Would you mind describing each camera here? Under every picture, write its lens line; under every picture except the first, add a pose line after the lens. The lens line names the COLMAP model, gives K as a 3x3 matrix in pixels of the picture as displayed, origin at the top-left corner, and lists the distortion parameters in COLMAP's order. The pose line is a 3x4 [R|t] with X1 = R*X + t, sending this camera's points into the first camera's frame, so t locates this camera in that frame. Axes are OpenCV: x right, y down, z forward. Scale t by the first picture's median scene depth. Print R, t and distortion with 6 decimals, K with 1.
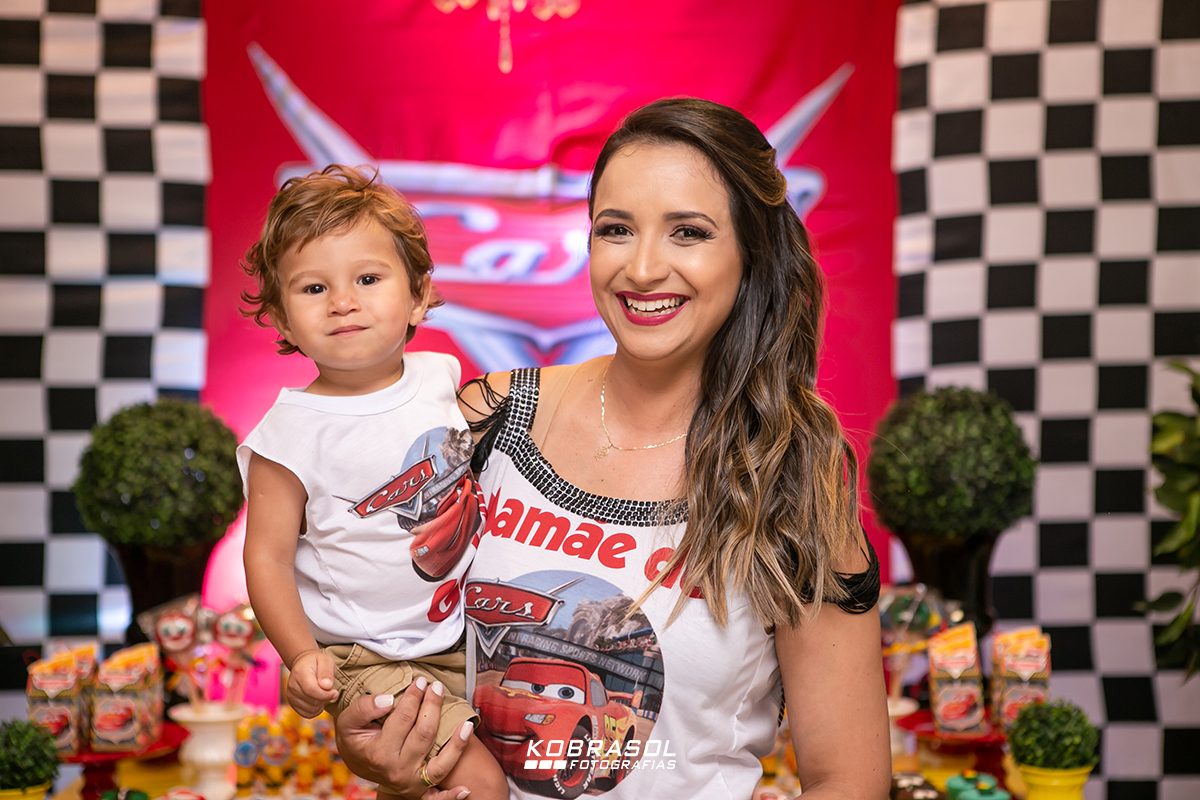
lens RADIAL K [[2294.3, 0, 600.0], [0, 2294.3, 400.0], [0, 0, 1]] dist [0.229524, -0.048078]
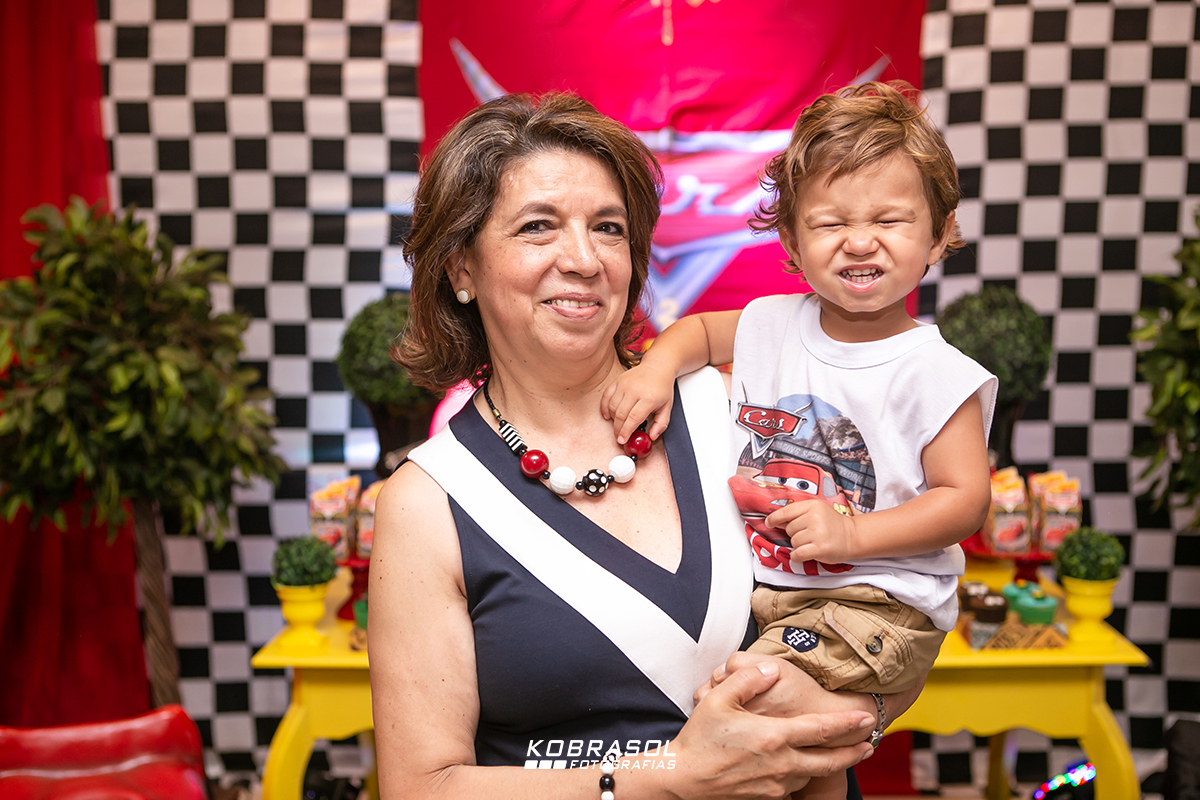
lens RADIAL K [[1424.5, 0, 600.0], [0, 1424.5, 400.0], [0, 0, 1]] dist [-0.008105, 0.035662]
pose [[0.999878, 0.008295, -0.013210, -0.060868], [-0.007370, 0.997618, 0.068588, 0.002732], [0.013747, -0.068482, 0.997558, 0.168770]]
